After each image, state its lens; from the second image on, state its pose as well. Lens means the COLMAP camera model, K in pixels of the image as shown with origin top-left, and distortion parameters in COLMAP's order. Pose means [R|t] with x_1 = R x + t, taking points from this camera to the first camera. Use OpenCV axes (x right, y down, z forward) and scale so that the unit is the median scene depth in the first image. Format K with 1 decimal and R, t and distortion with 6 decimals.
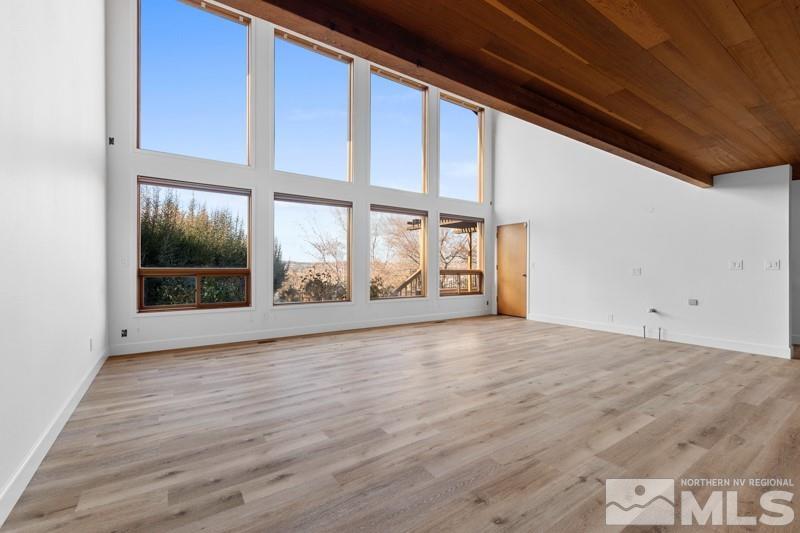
lens RADIAL K [[349.9, 0, 396.9], [0, 349.9, 266.2], [0, 0, 1]] dist [0.005770, -0.000793]
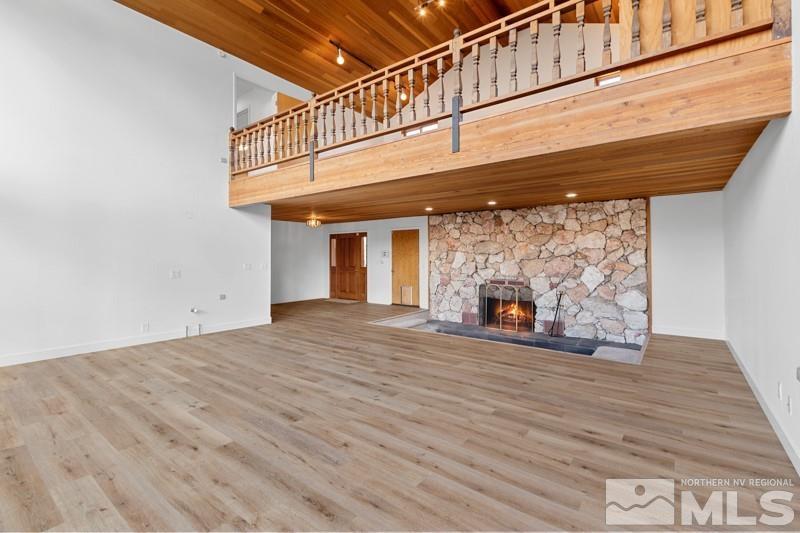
lens RADIAL K [[349.9, 0, 398.2], [0, 349.9, 262.0], [0, 0, 1]] dist [0.005770, -0.000793]
pose [[-0.313187, -0.014319, 0.949584, -0.989209], [-0.004426, 0.999897, 0.013618, -0.077311], [-0.949681, 0.000062, -0.313218, 1.513272]]
